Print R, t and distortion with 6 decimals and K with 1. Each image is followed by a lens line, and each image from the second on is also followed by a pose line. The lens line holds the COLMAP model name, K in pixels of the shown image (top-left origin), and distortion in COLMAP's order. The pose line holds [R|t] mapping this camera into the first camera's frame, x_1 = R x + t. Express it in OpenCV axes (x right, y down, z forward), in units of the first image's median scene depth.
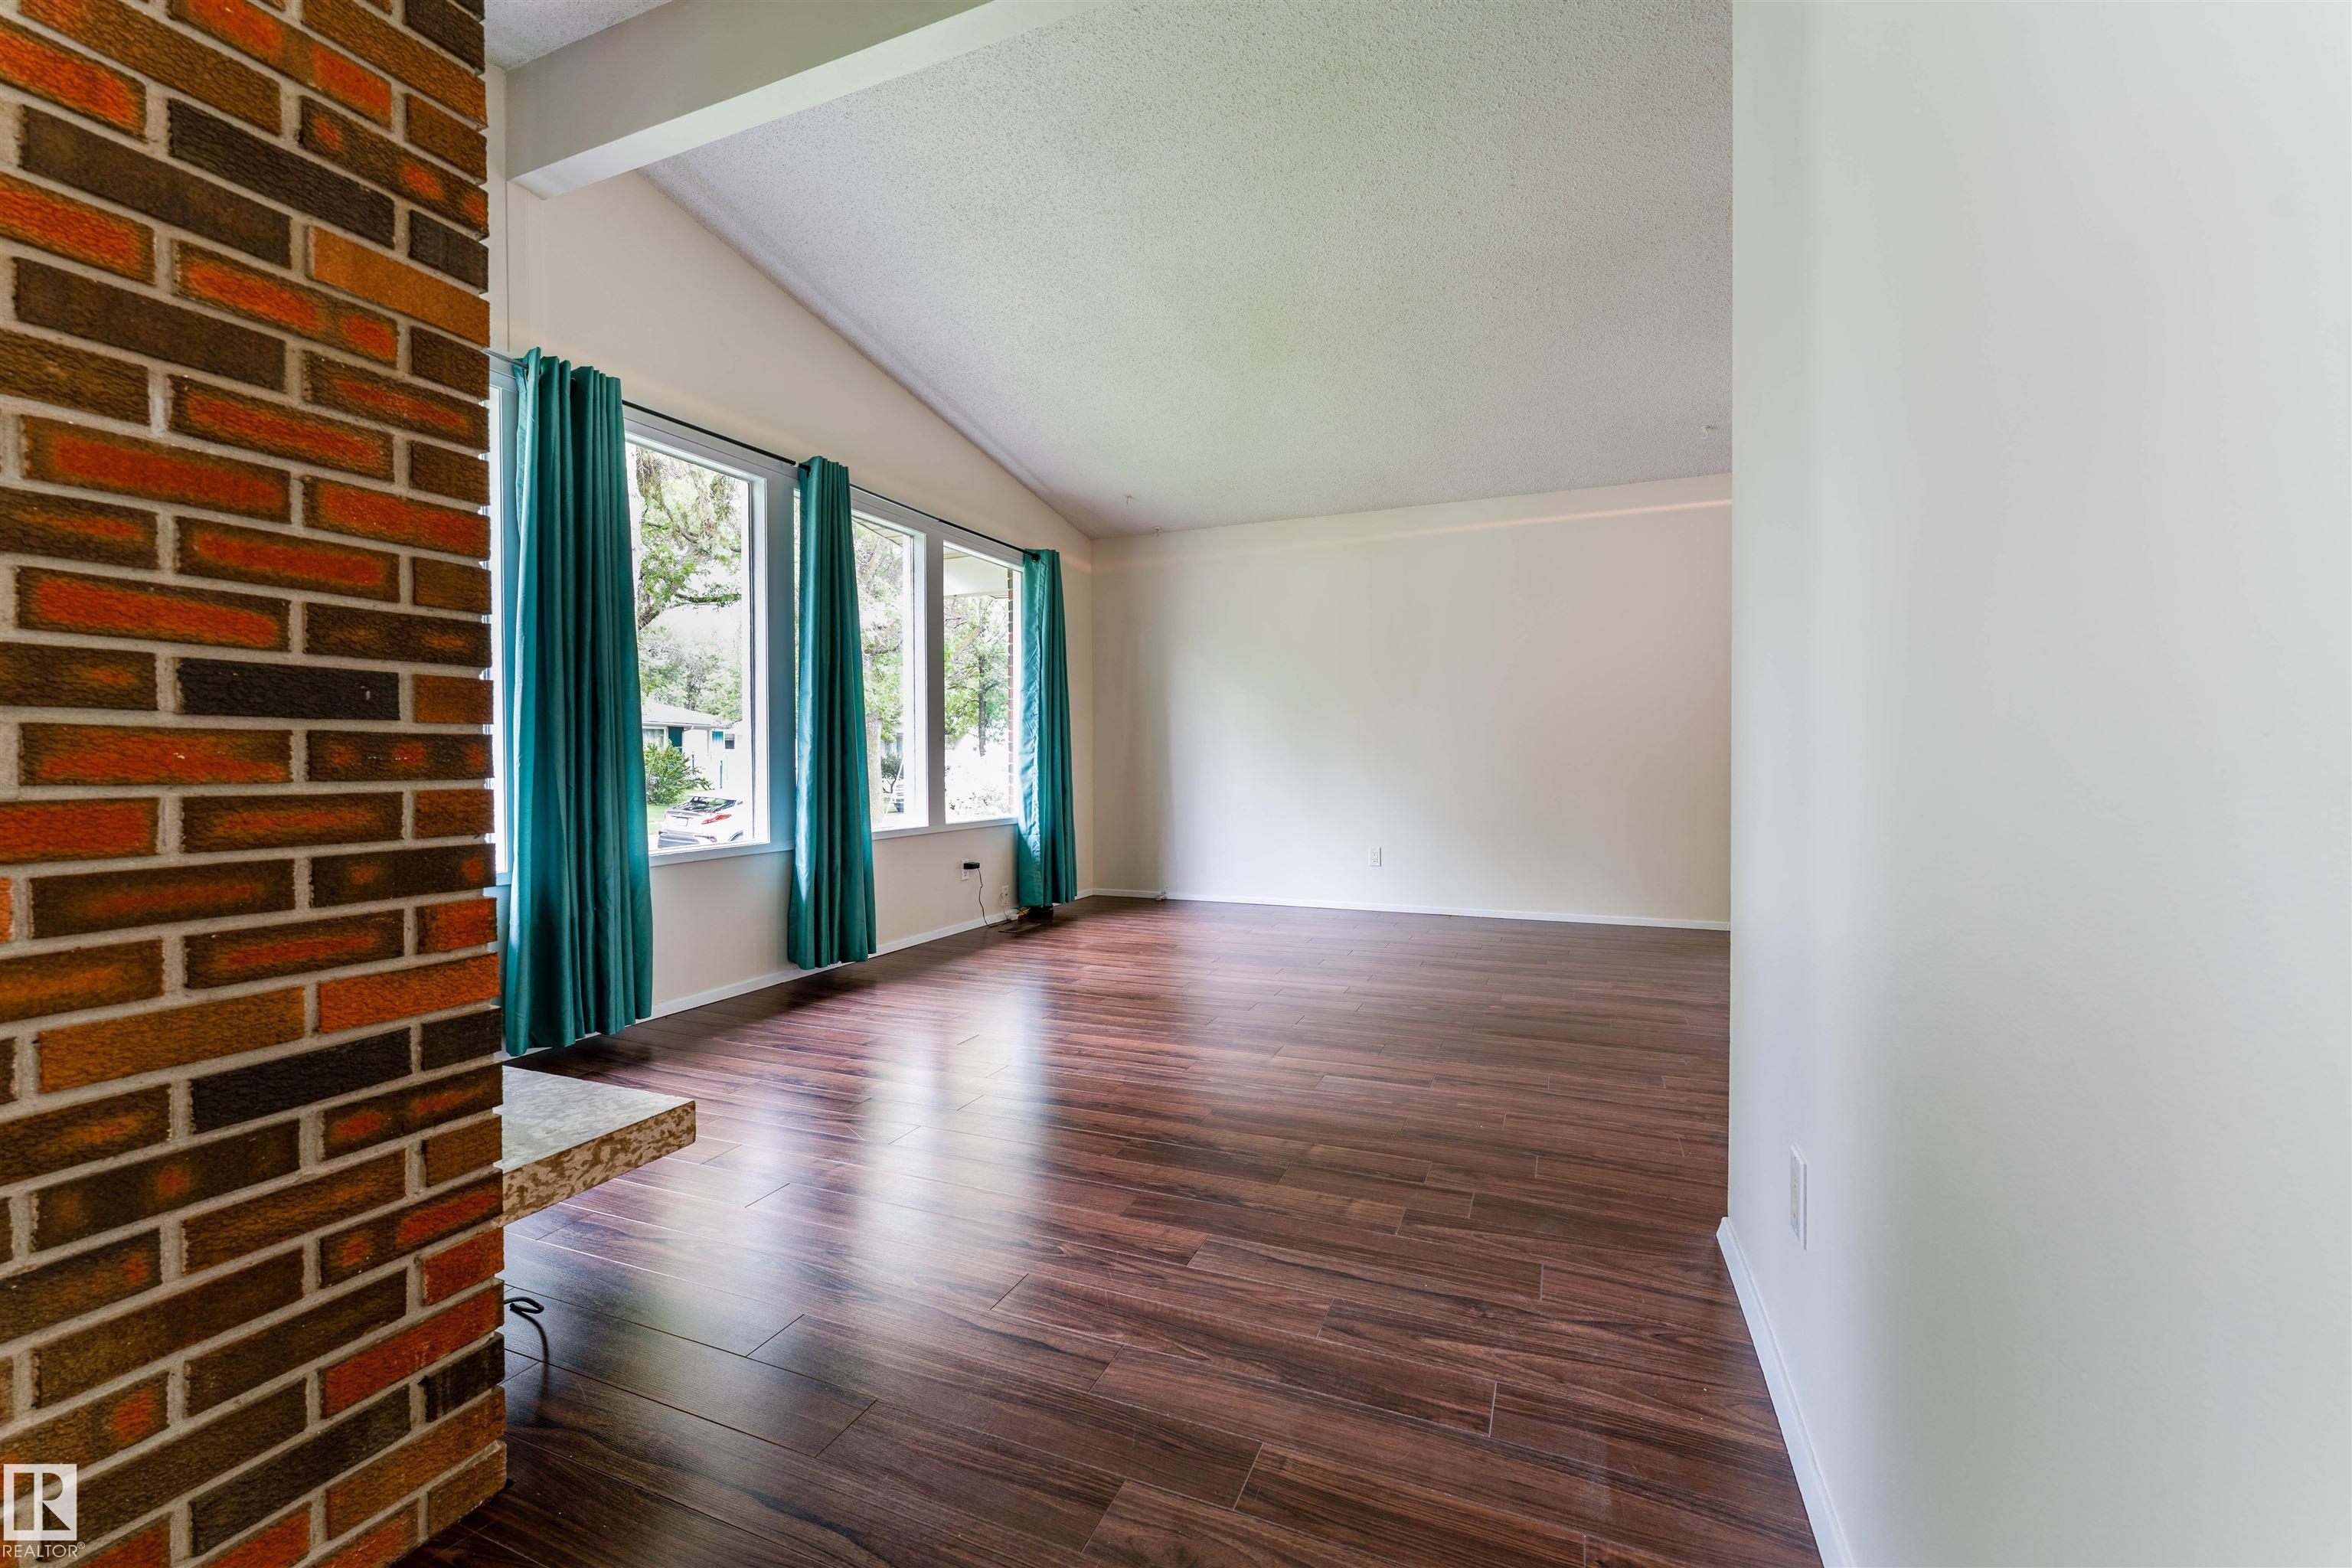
lens RADIAL K [[938.3, 0, 1177.2], [0, 938.3, 774.6], [0, 0, 1]] dist [0.001711, -0.000731]
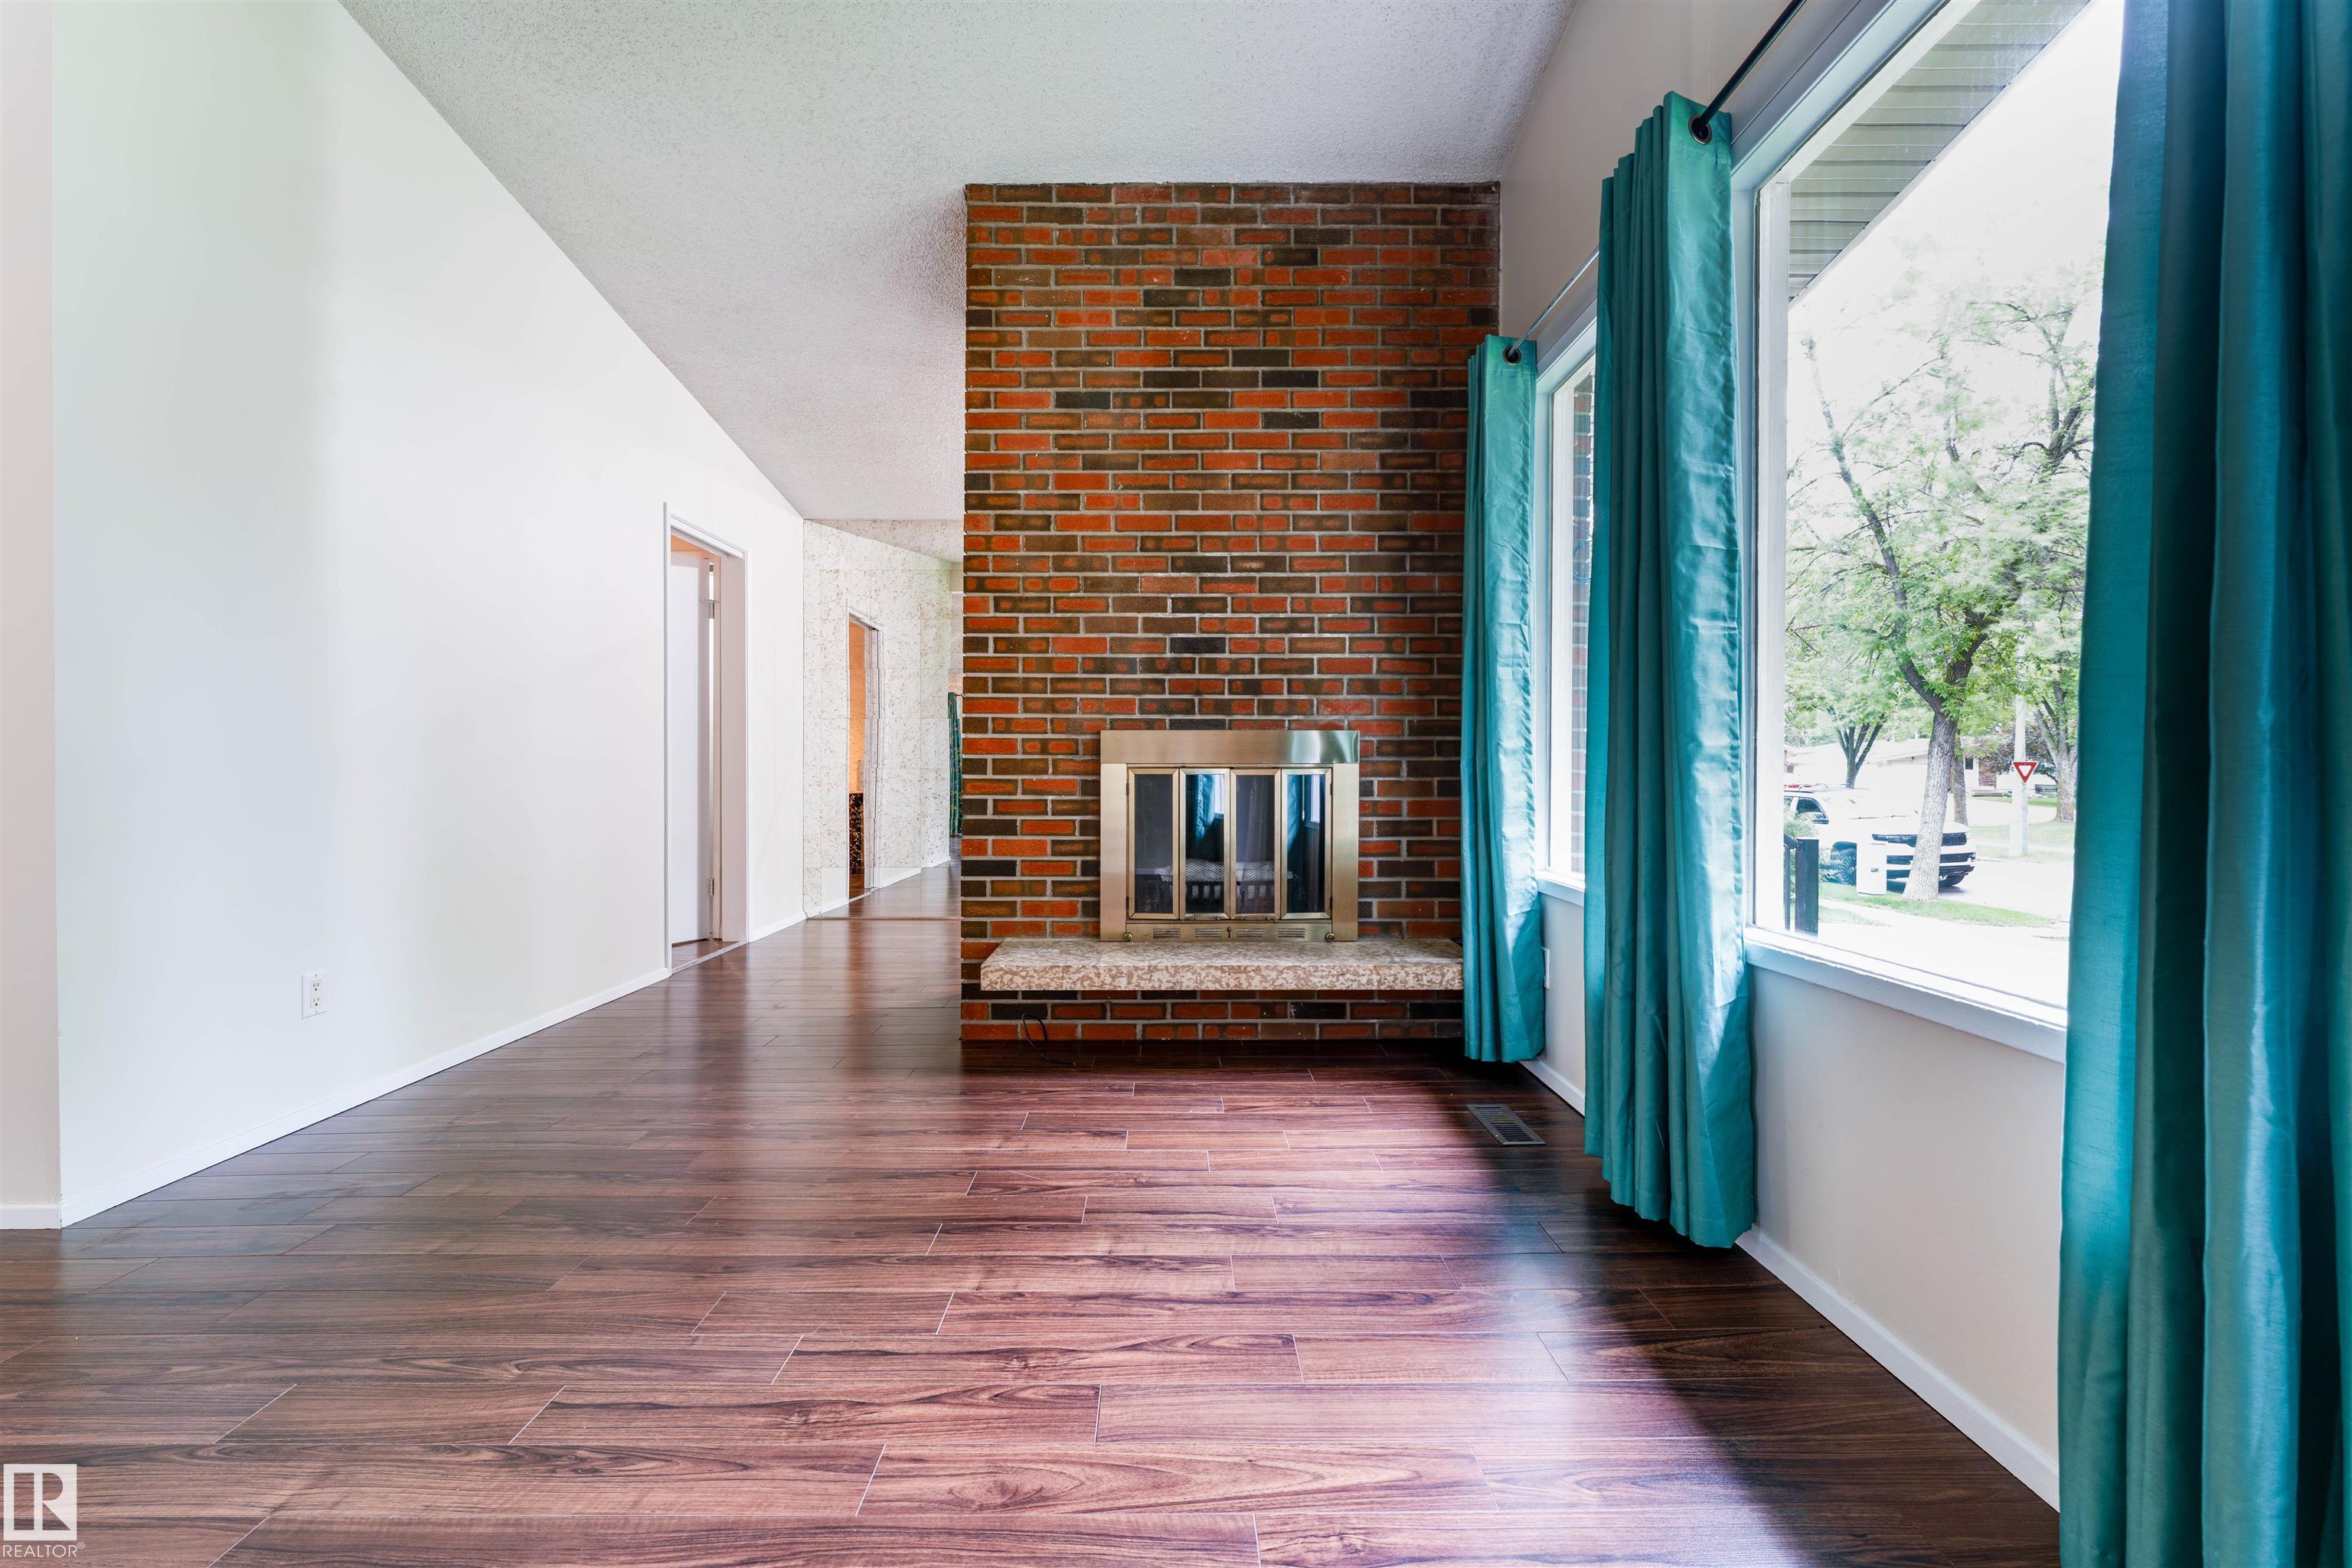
lens RADIAL K [[938.3, 0, 1177.2], [0, 938.3, 774.6], [0, 0, 1]] dist [0.001711, -0.000731]
pose [[-0.923426, 0.002778, -0.383767, -0.101672], [-0.001104, 0.999950, 0.009894, -0.013083], [0.383776, 0.009560, -0.923377, 1.569176]]
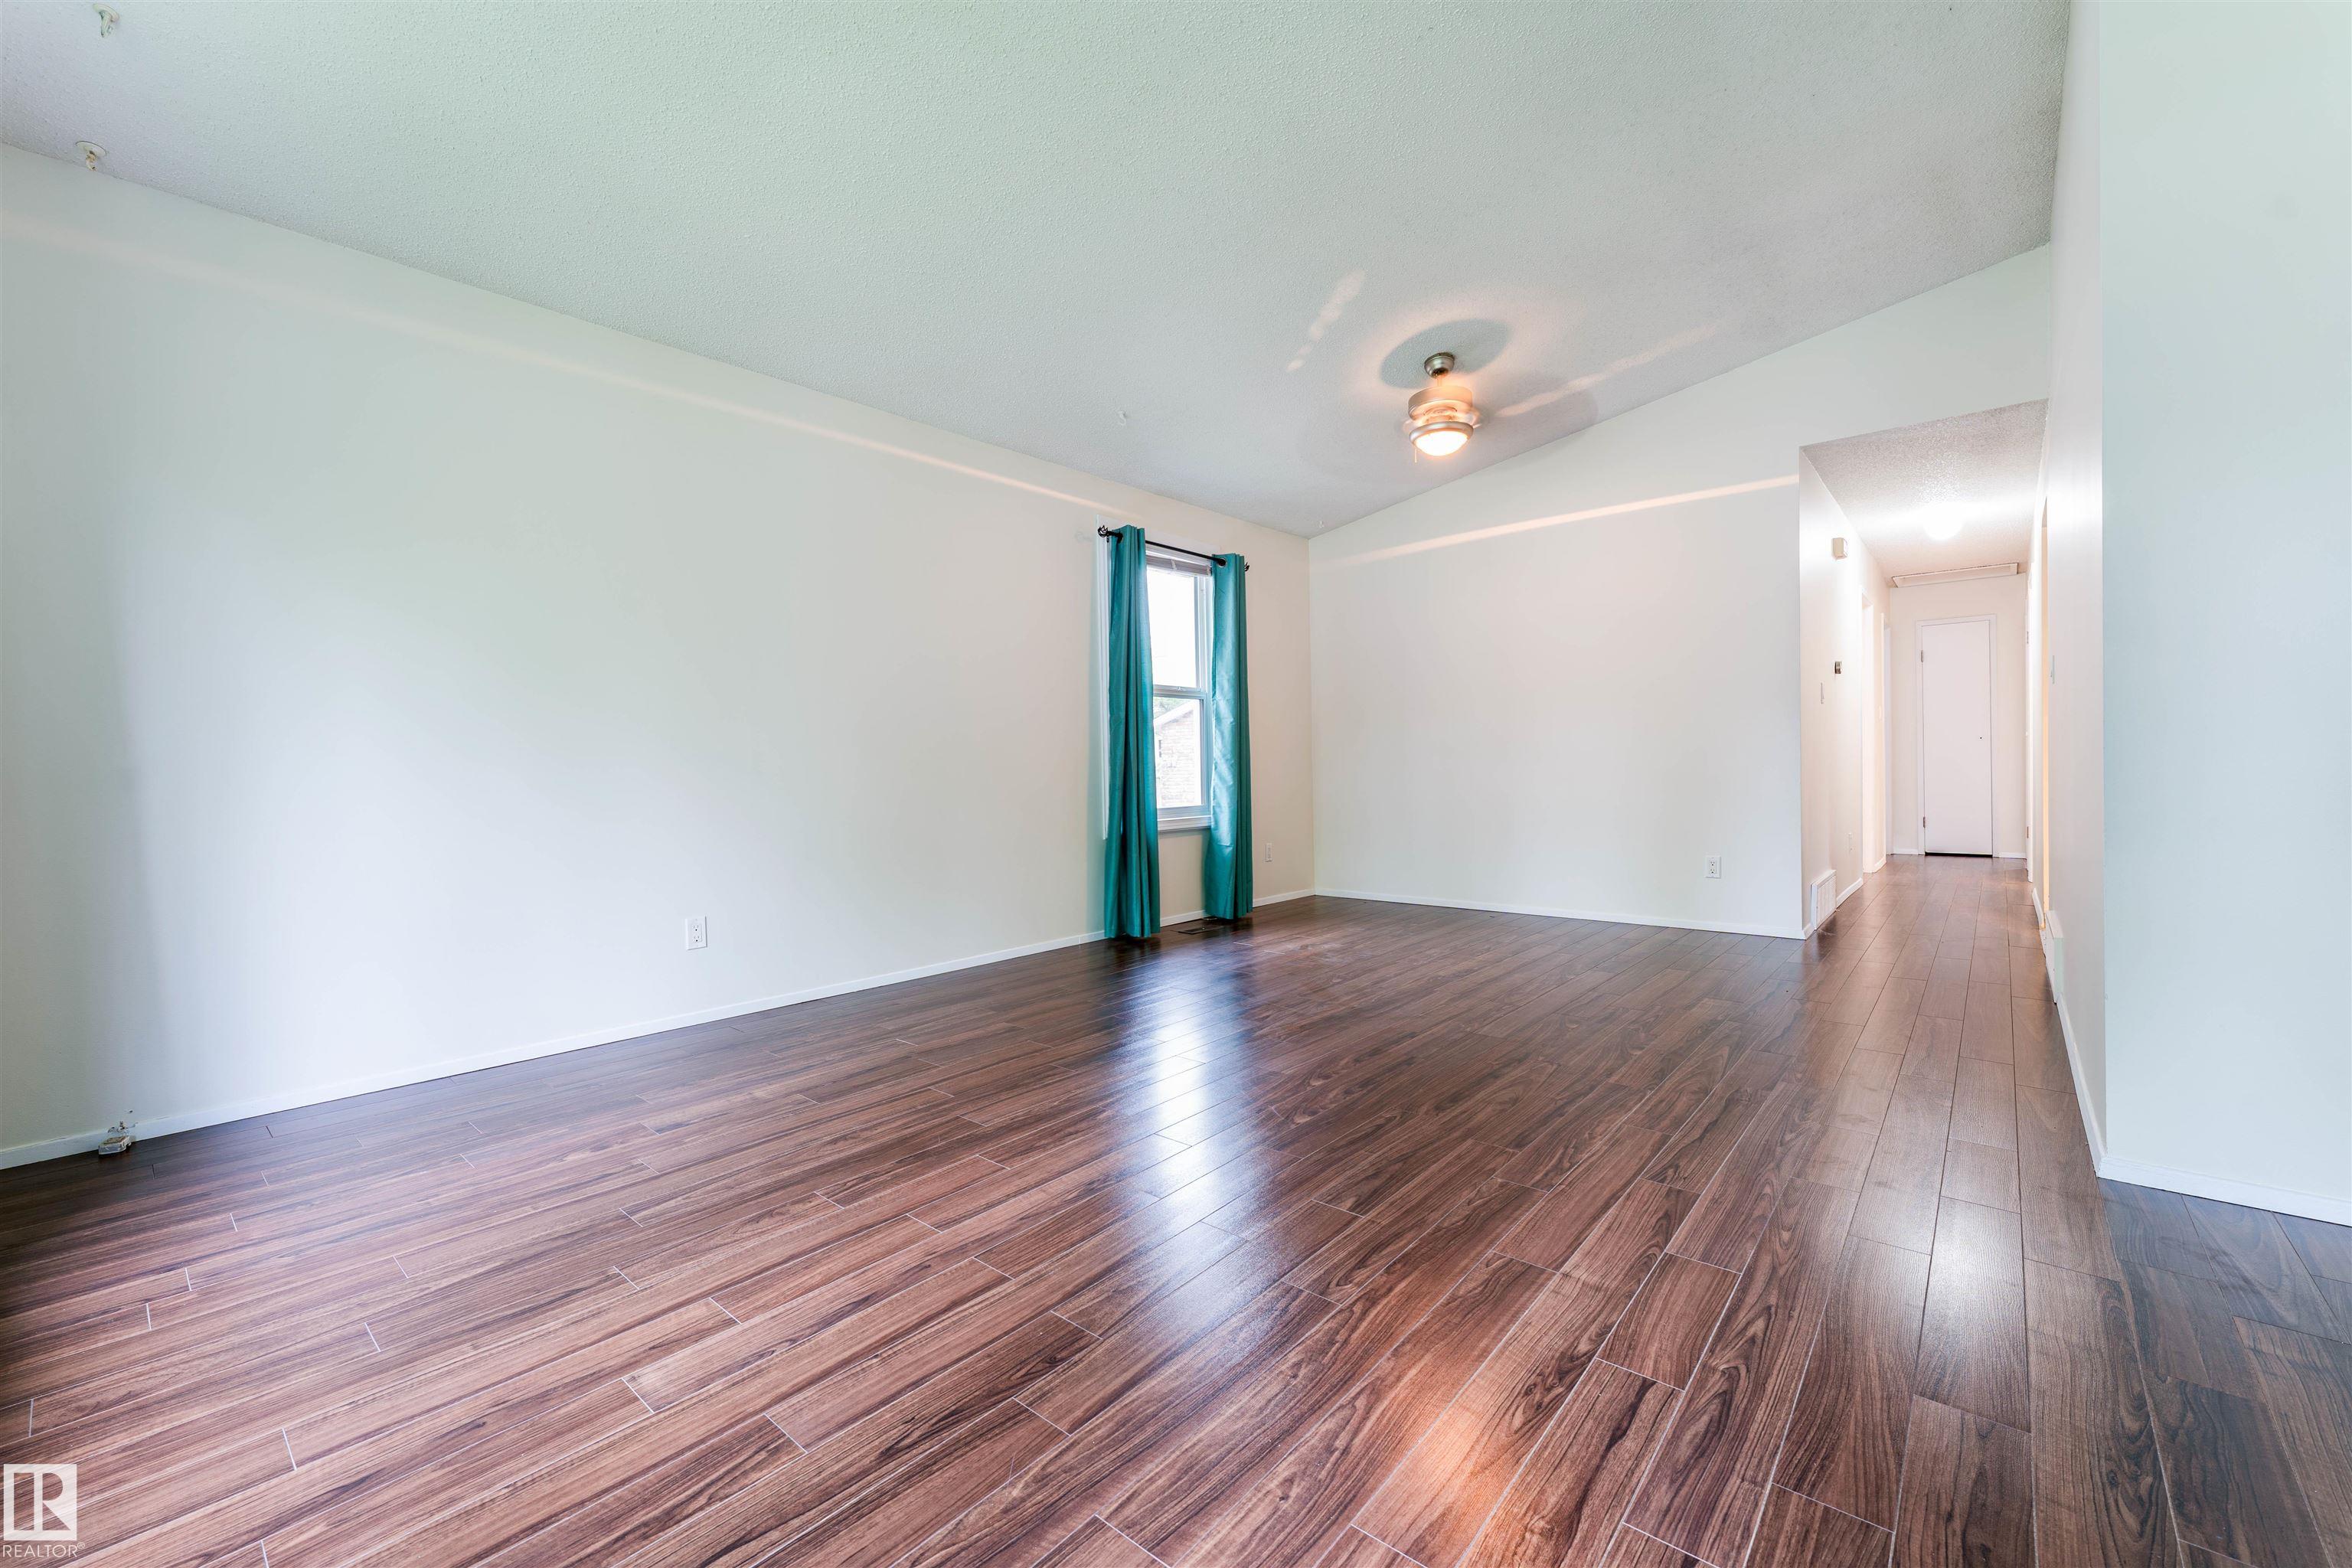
lens RADIAL K [[938.3, 0, 1177.2], [0, 938.3, 774.6], [0, 0, 1]] dist [0.001711, -0.000731]
pose [[0.327049, -0.006333, 0.944986, -0.532045], [0.029284, 0.999565, -0.003435, -0.006991], [-0.944554, 0.028796, 0.327092, 1.067584]]
